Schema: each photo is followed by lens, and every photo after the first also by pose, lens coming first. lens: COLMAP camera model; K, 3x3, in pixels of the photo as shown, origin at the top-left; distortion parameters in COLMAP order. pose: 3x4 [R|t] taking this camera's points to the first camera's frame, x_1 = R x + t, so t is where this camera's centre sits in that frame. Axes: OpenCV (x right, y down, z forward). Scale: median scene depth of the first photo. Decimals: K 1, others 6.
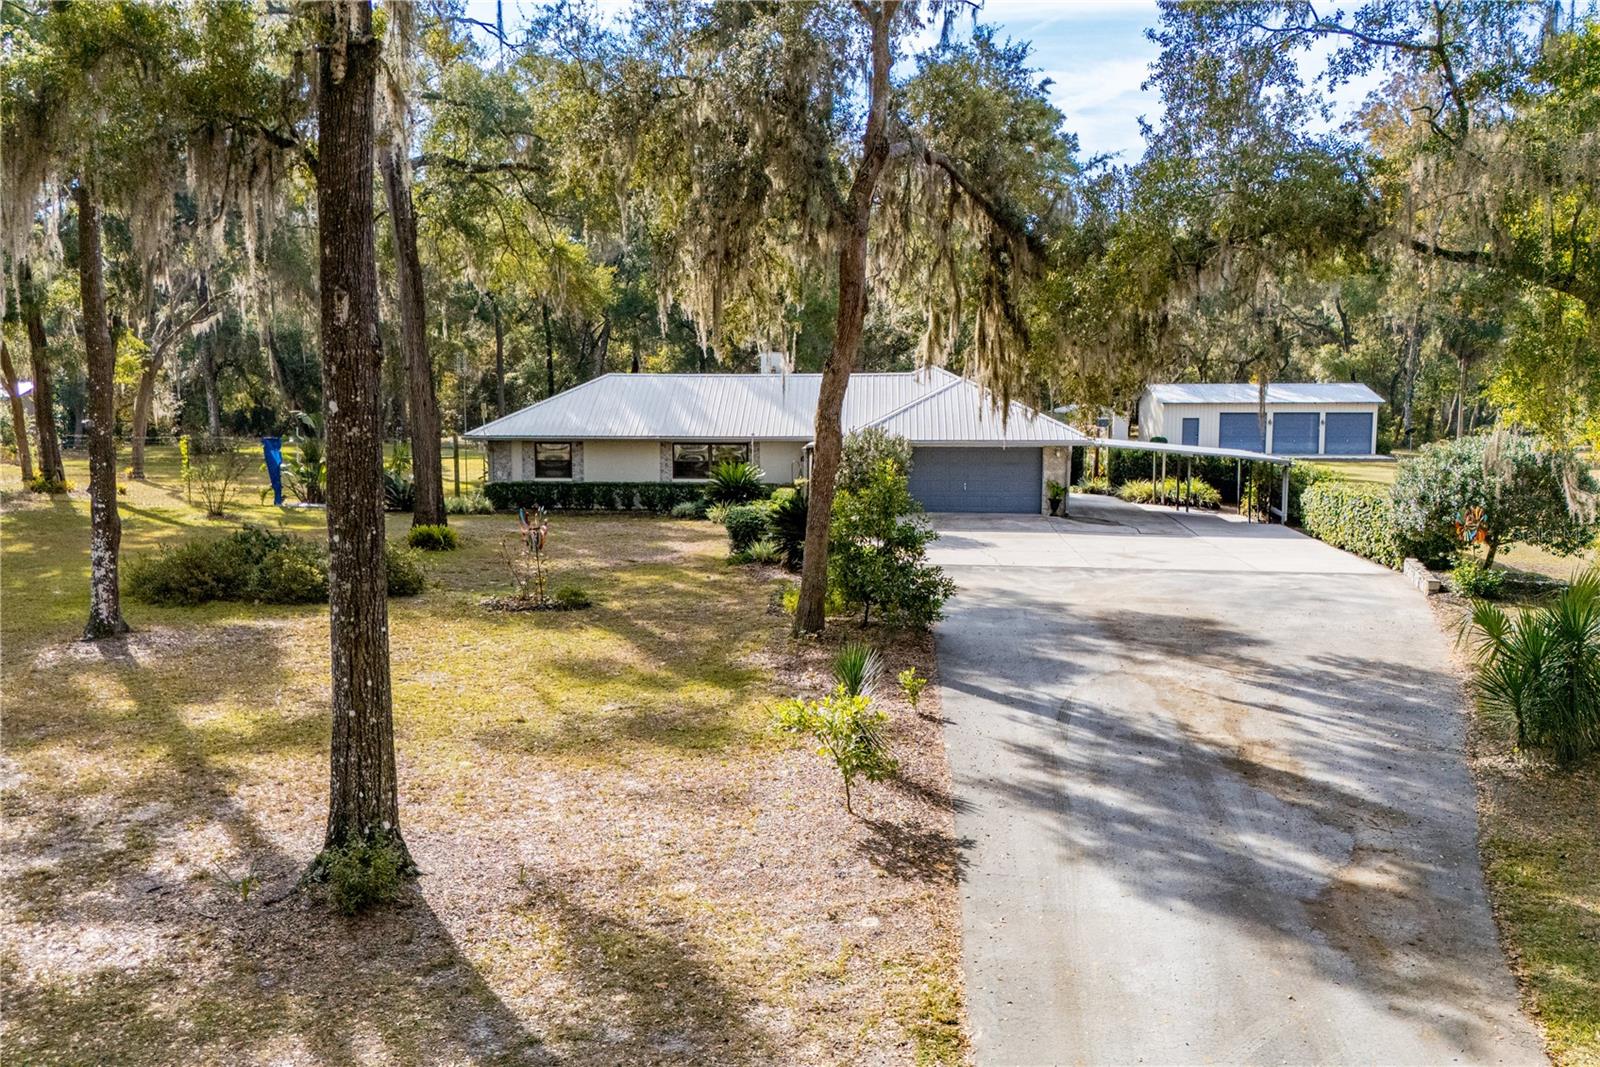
lens RADIAL K [[1277.1, 0, 800.0], [0, 1277.1, 533.5], [0, 0, 1]] dist [0.005961, -0.010099]
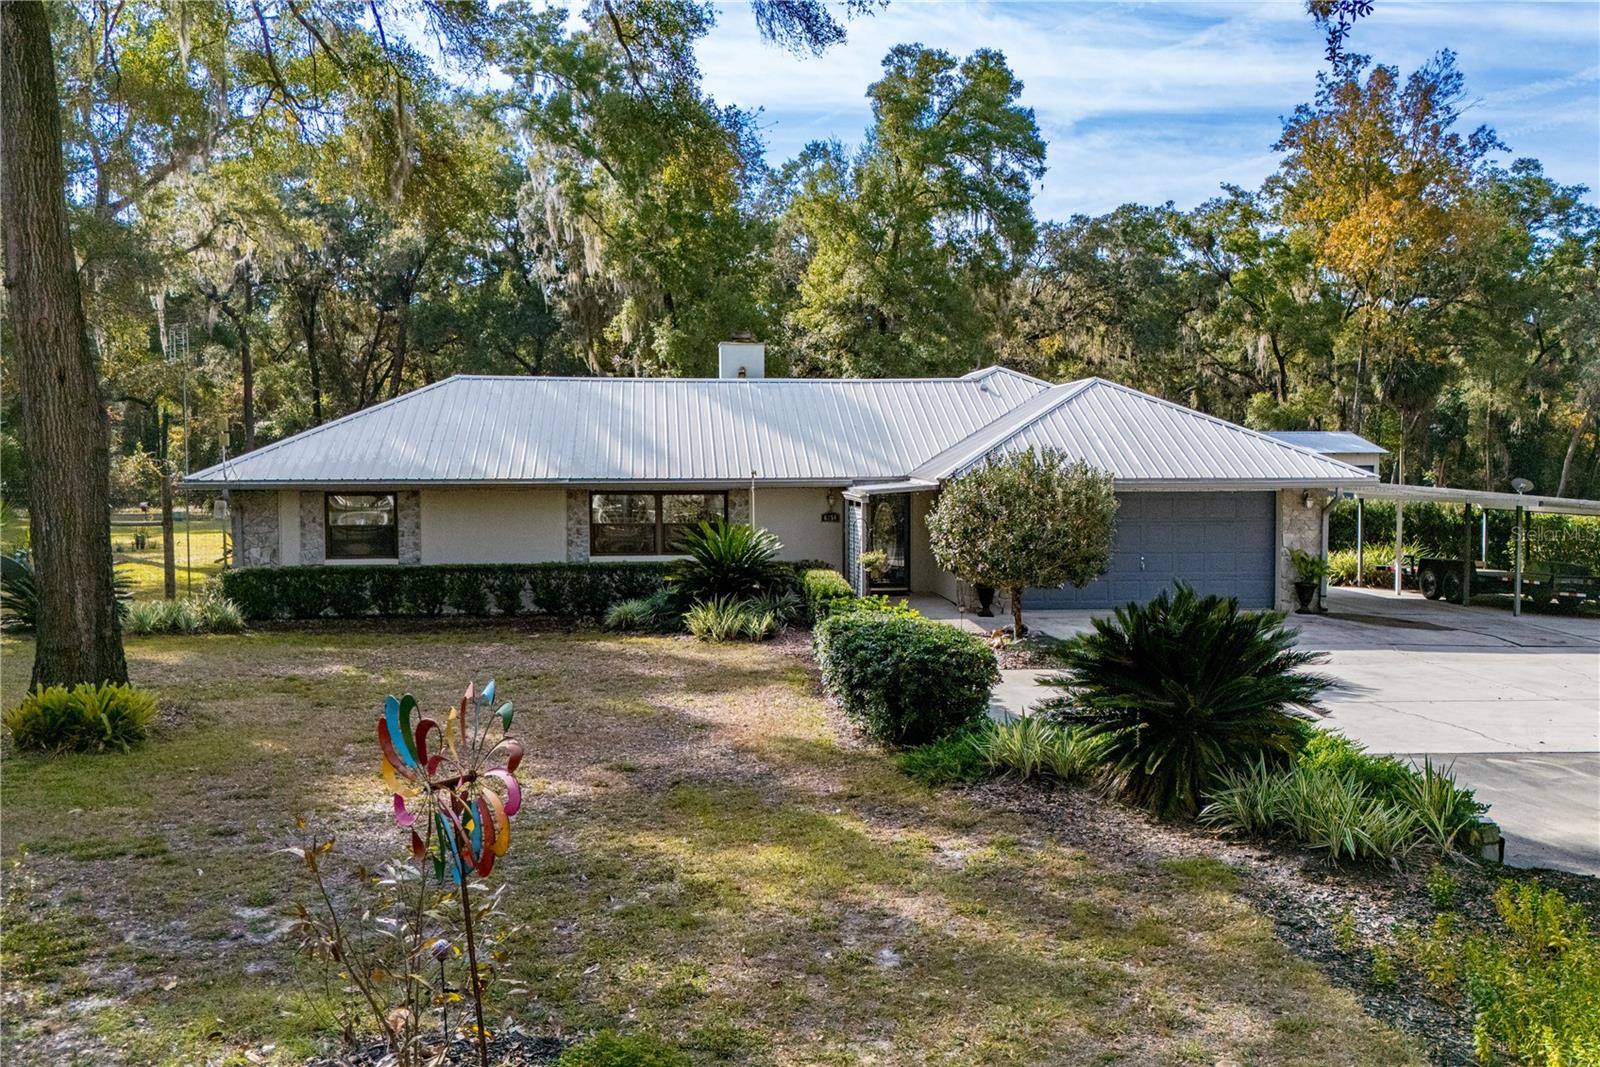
lens RADIAL K [[1277.1, 0, 800.0], [0, 1277.1, 533.5], [0, 0, 1]] dist [0.005961, -0.010099]
pose [[0.983641, -0.011645, 0.179765, -0.109622], [0.022409, 0.998067, -0.057966, -0.018920], [-0.178743, 0.061046, 0.982000, 0.443850]]
